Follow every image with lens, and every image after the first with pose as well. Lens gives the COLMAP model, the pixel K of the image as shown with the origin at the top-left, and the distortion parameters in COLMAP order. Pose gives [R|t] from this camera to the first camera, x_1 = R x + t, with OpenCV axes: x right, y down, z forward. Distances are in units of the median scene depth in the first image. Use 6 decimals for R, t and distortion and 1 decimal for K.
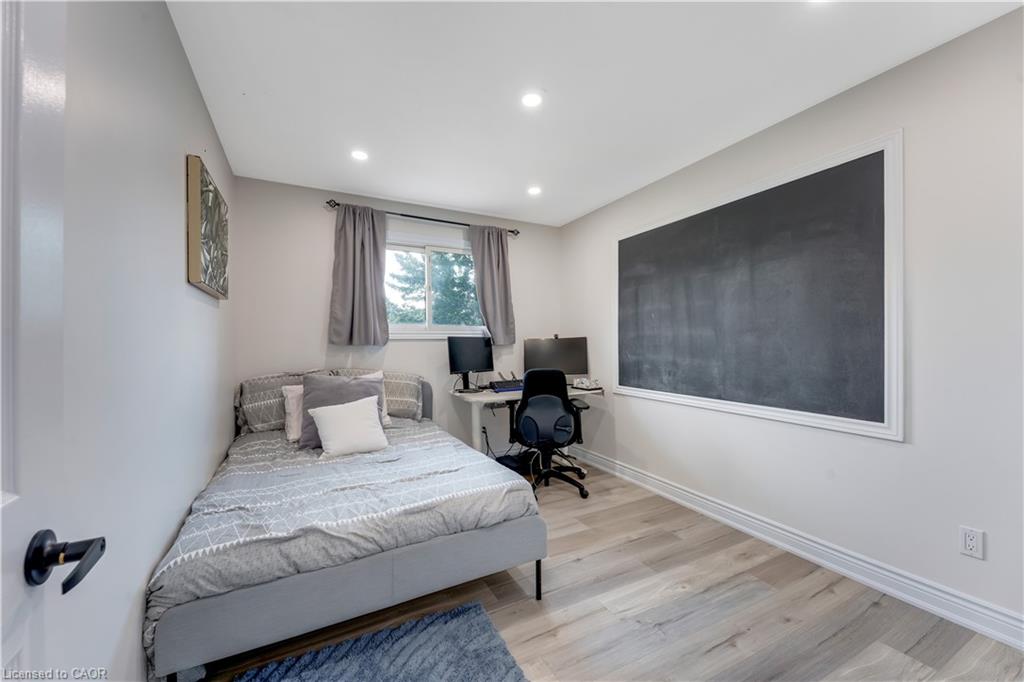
lens RADIAL K [[392.3, 0, 515.3], [0, 392.3, 336.2], [0, 0, 1]] dist [0.042161, -0.000210]
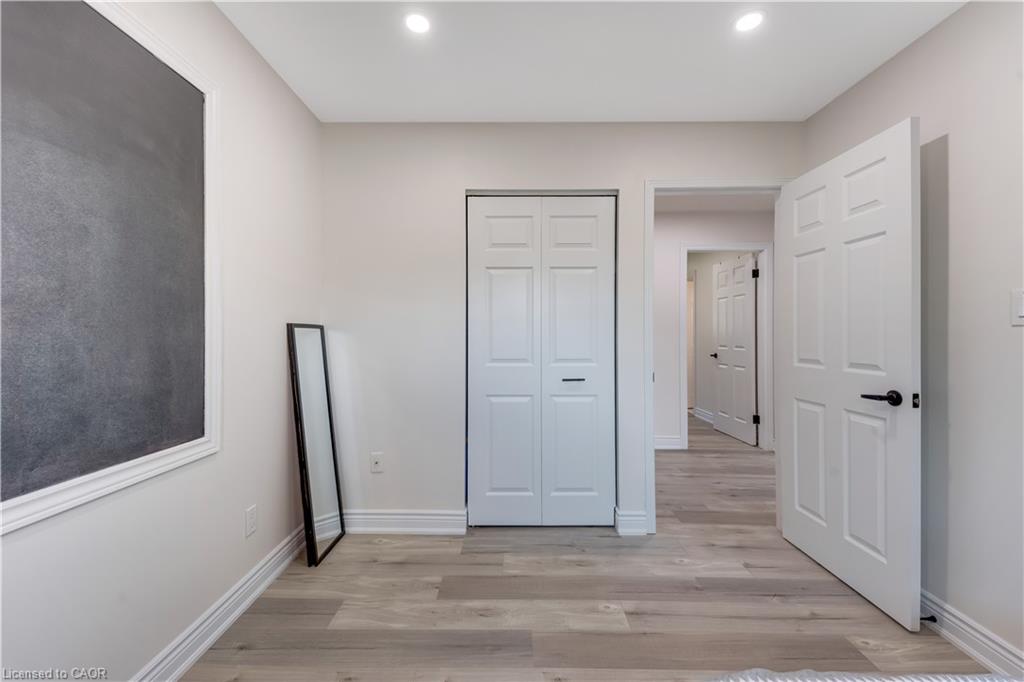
lens RADIAL K [[392.3, 0, 515.3], [0, 392.3, 336.2], [0, 0, 1]] dist [0.042161, -0.000210]
pose [[-0.883886, 0.006379, 0.467659, -0.003048], [-0.000358, 0.999897, -0.014316, 0.026240], [-0.467702, -0.012821, -0.883793, 1.316183]]
